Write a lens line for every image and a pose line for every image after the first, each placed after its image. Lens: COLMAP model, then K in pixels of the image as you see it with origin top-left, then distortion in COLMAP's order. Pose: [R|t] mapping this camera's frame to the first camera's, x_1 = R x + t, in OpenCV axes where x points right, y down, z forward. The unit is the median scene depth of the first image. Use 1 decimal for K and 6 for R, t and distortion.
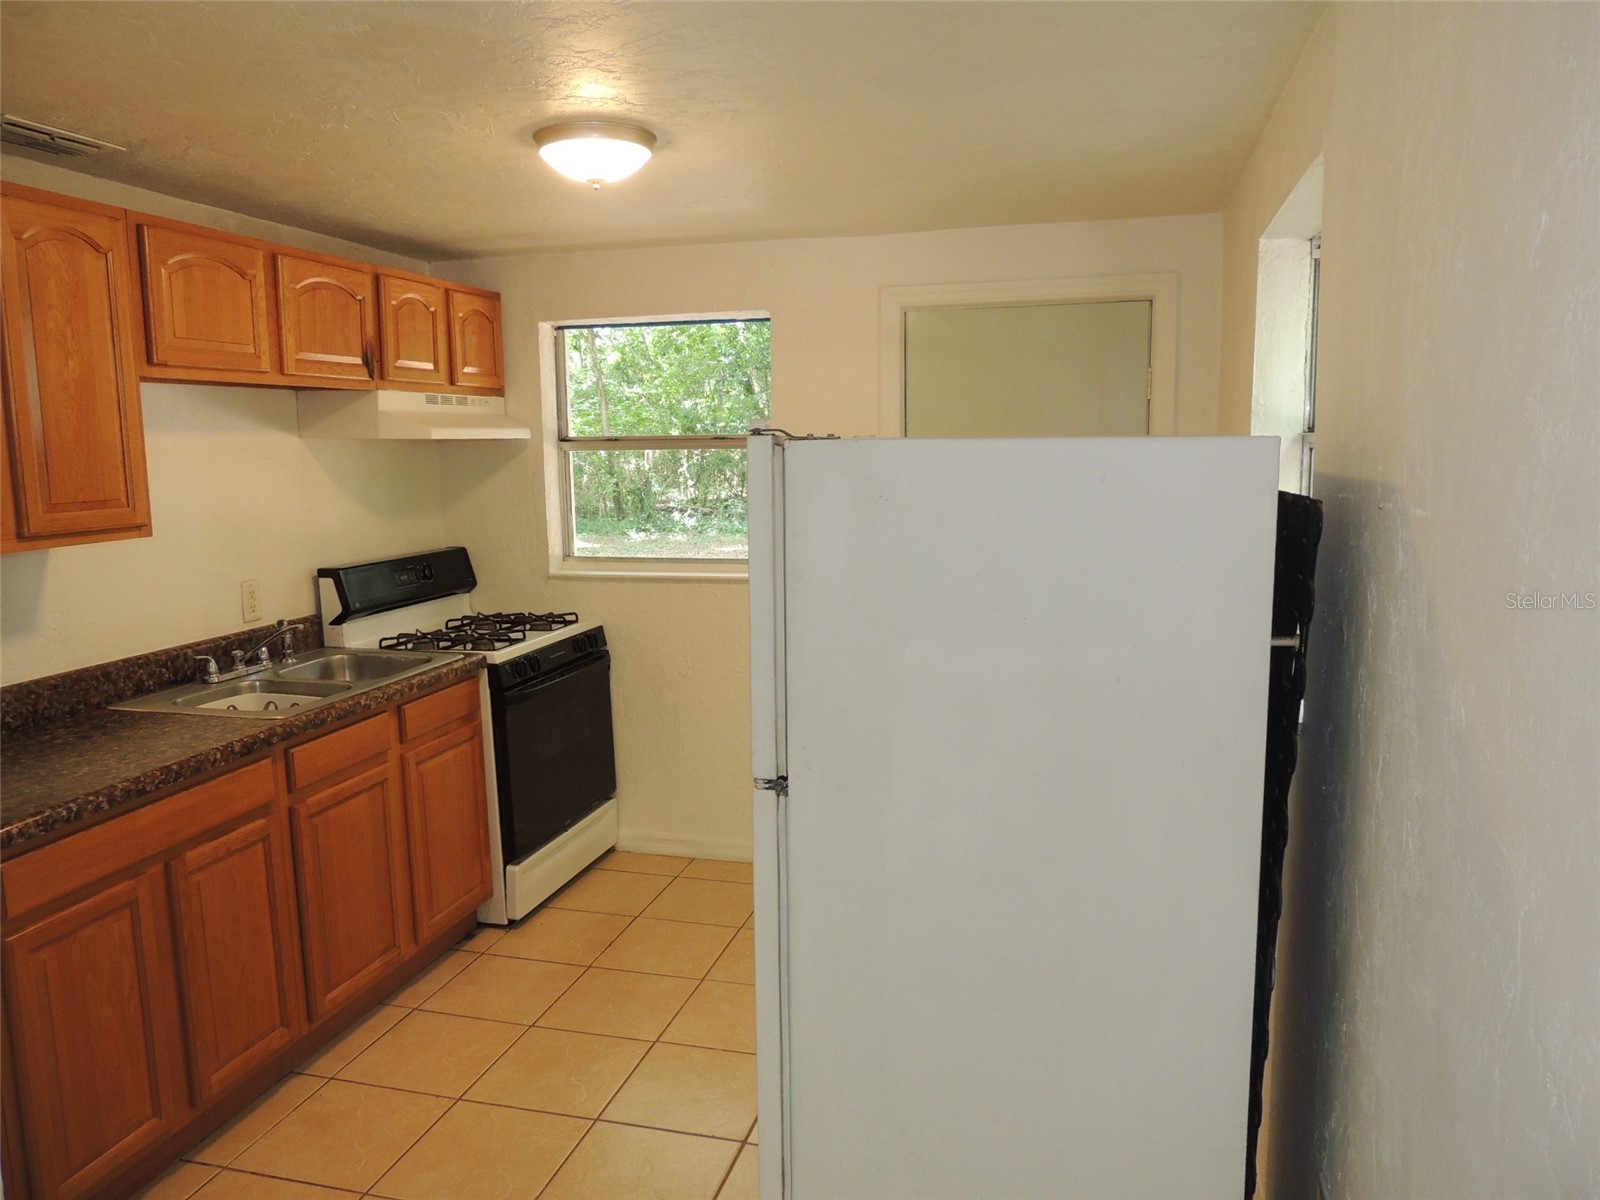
lens RADIAL K [[1134.8, 0, 790.2], [0, 1134.8, 600.4], [0, 0, 1]] dist [-0.022325, 0.012240]
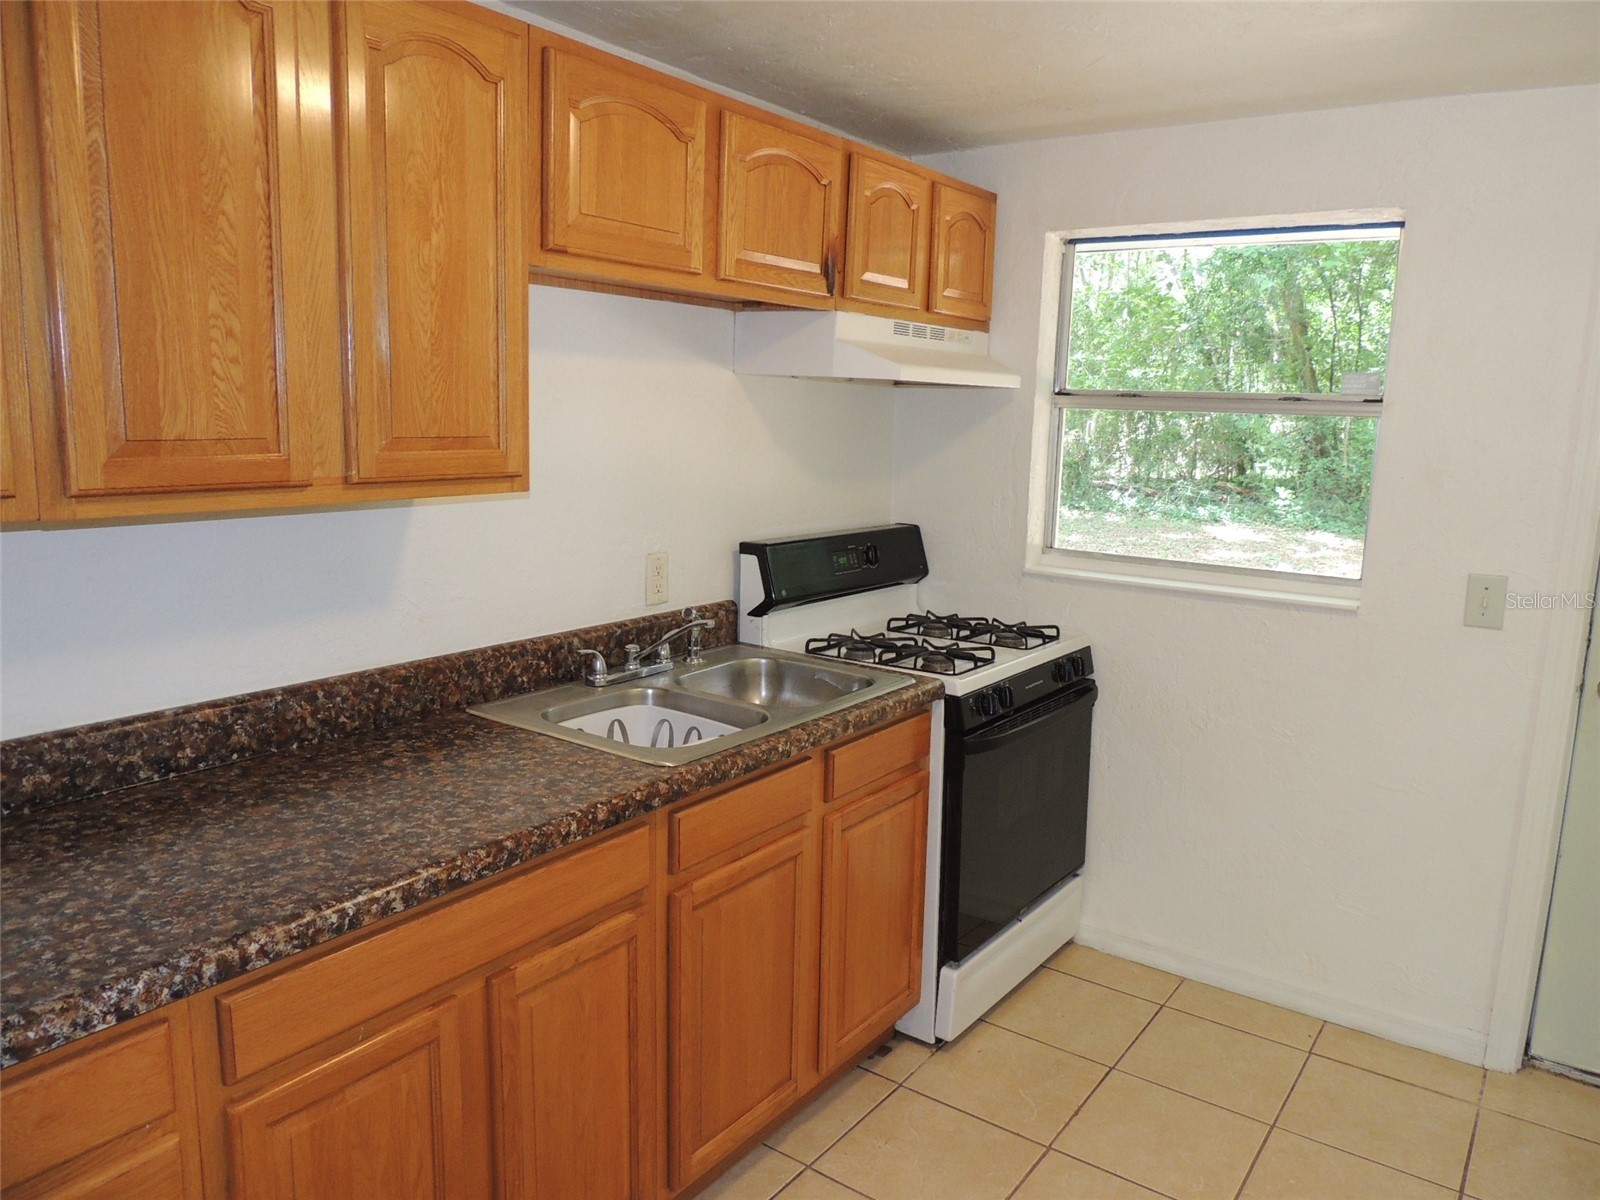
lens RADIAL K [[1134.8, 0, 799.2], [0, 1134.8, 597.9], [0, 0, 1]] dist [-0.022325, 0.012240]
pose [[0.936323, 0.099674, -0.336697, -0.121784], [-0.091486, 0.994997, 0.040139, -0.026715], [0.339013, -0.006780, 0.940757, 0.299580]]
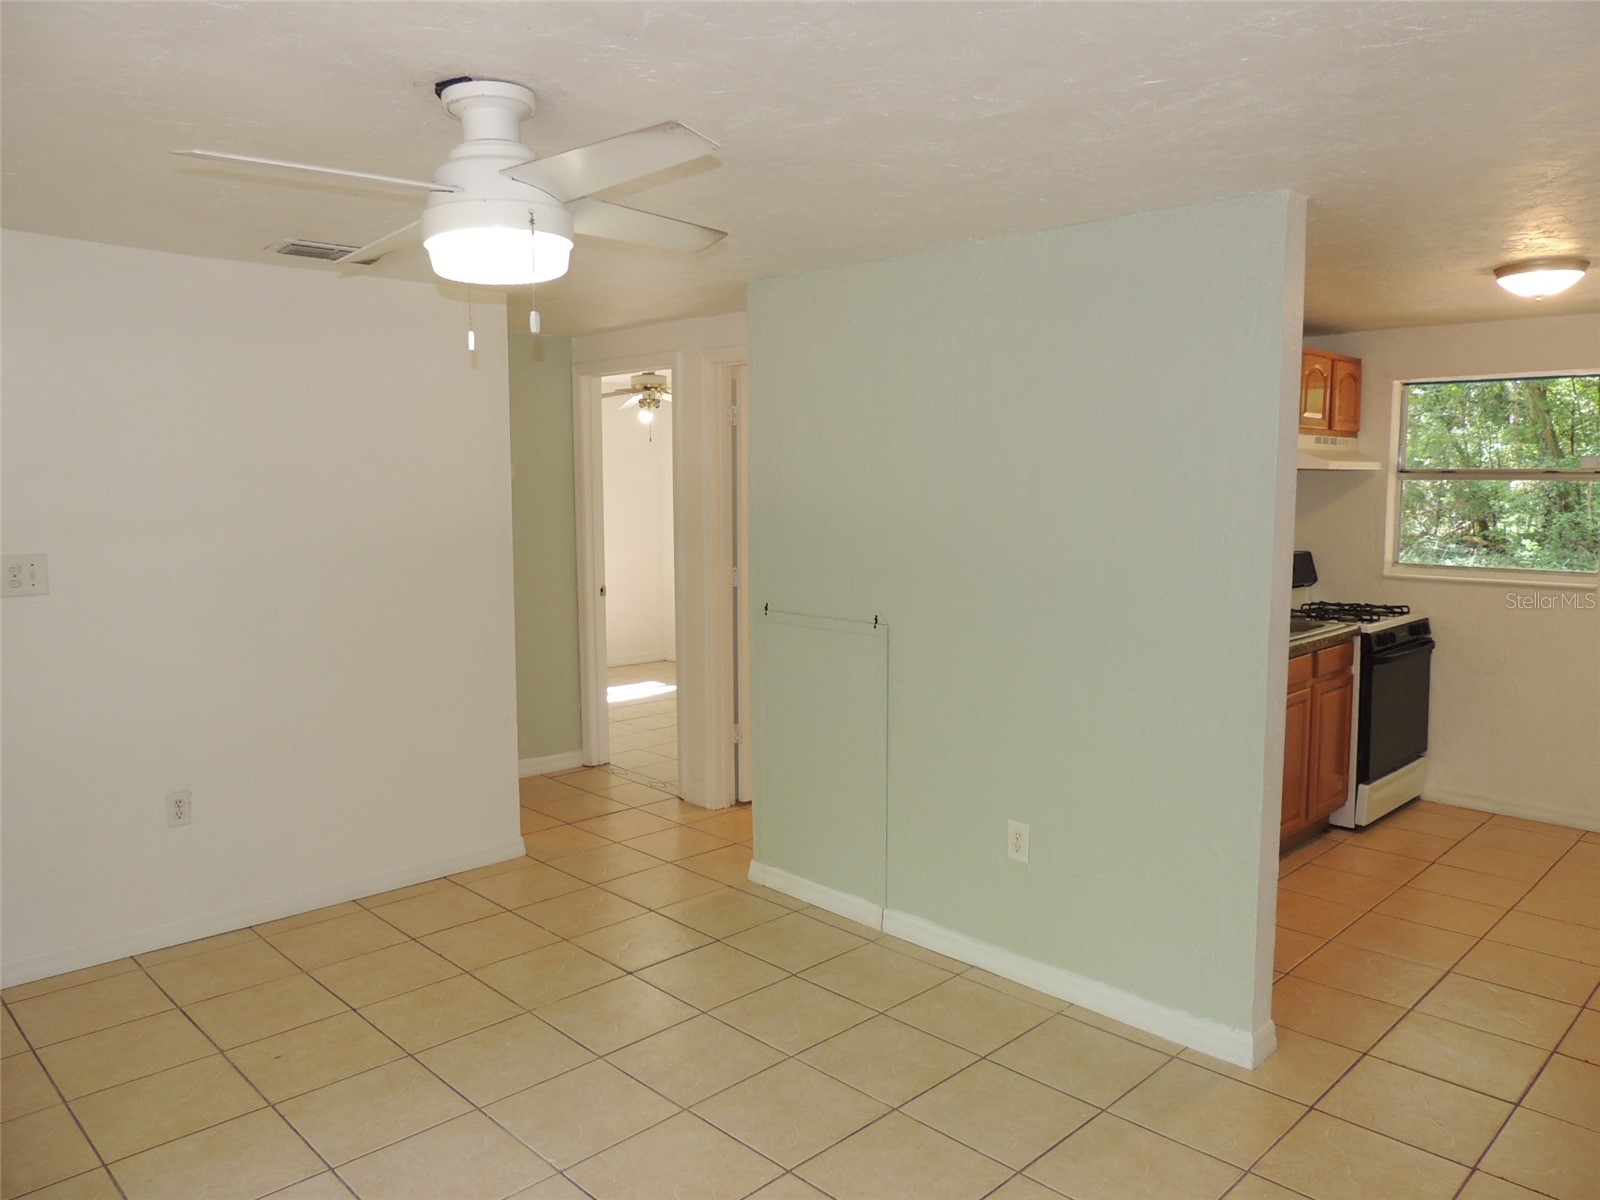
lens RADIAL K [[1134.8, 0, 816.4], [0, 1134.8, 595.8], [0, 0, 1]] dist [-0.022325, 0.012240]
pose [[0.872832, 0.068665, -0.483167, -0.192619], [-0.083713, 0.996443, -0.009618, 0.082964], [0.480788, 0.048842, 0.875475, -0.537560]]
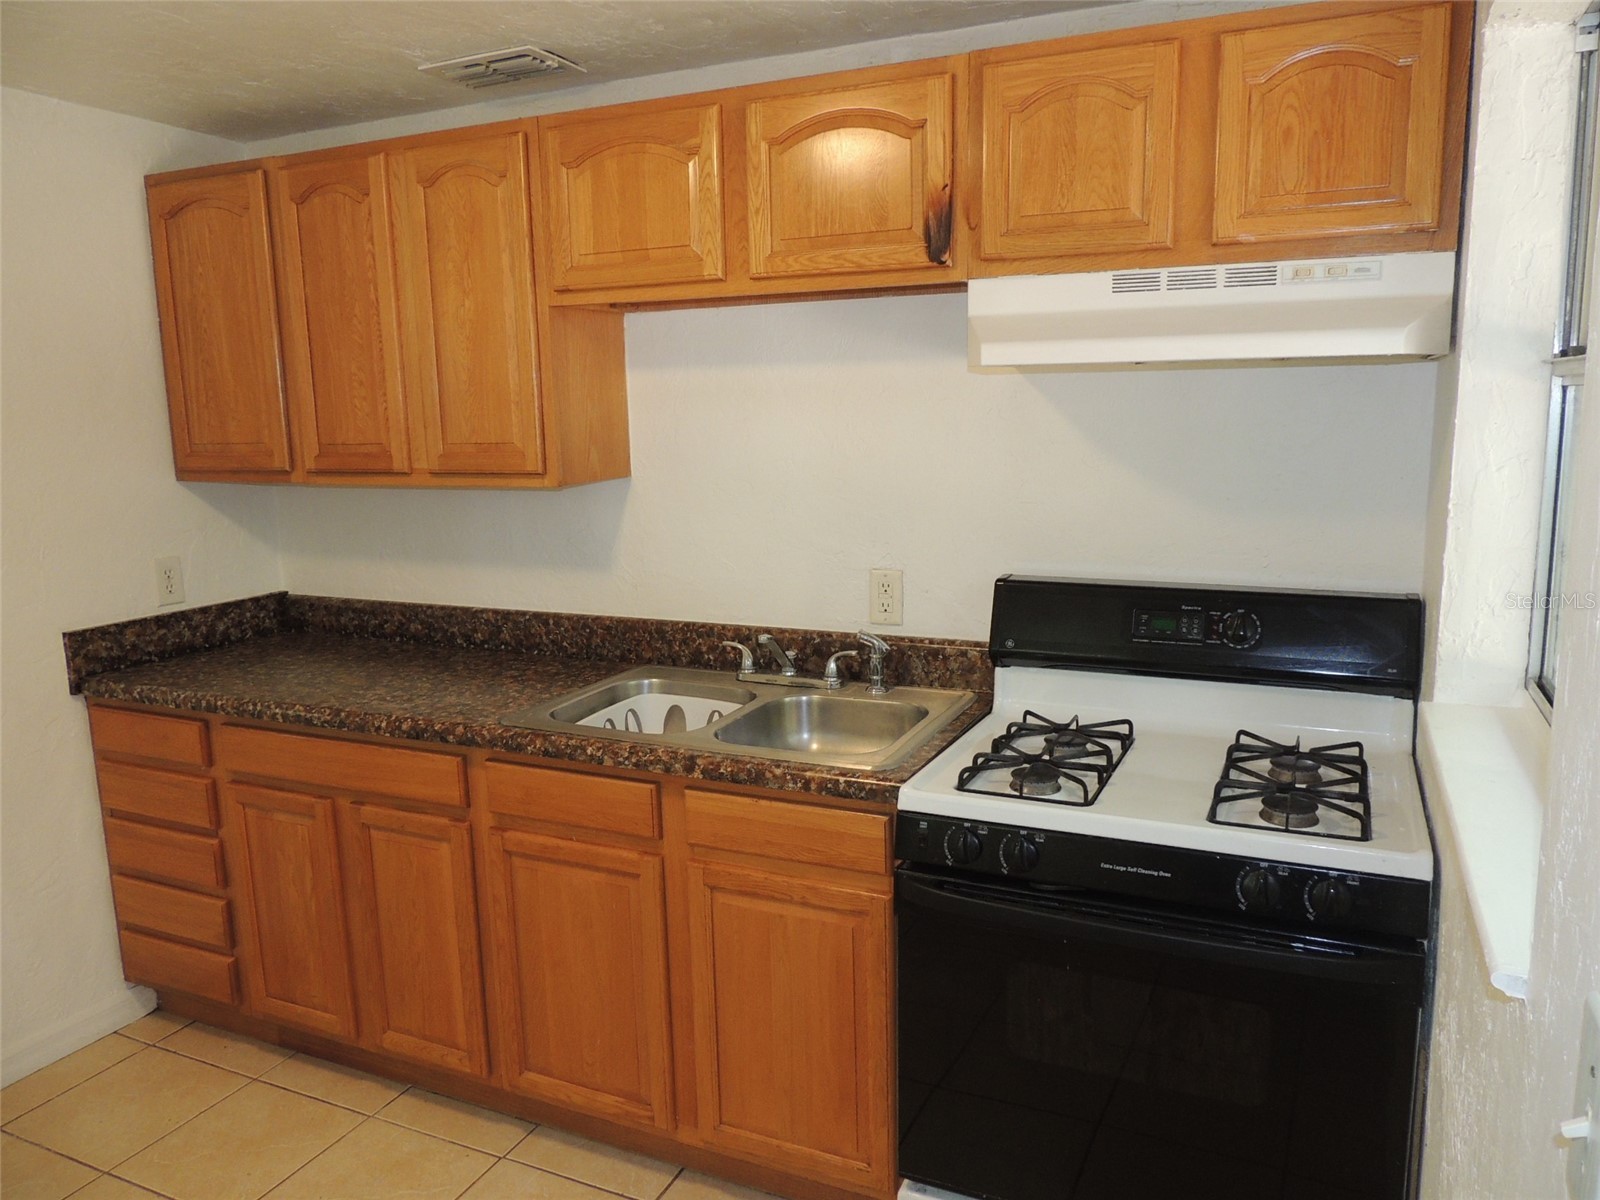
lens RADIAL K [[1134.8, 0, 804.1], [0, 1134.8, 601.2], [0, 0, 1]] dist [-0.022325, 0.012240]
pose [[-0.152751, 0.187881, -0.970241, 0.236836], [-0.119559, 0.971038, 0.206858, -0.141723], [0.981006, 0.147599, -0.125864, 1.046829]]
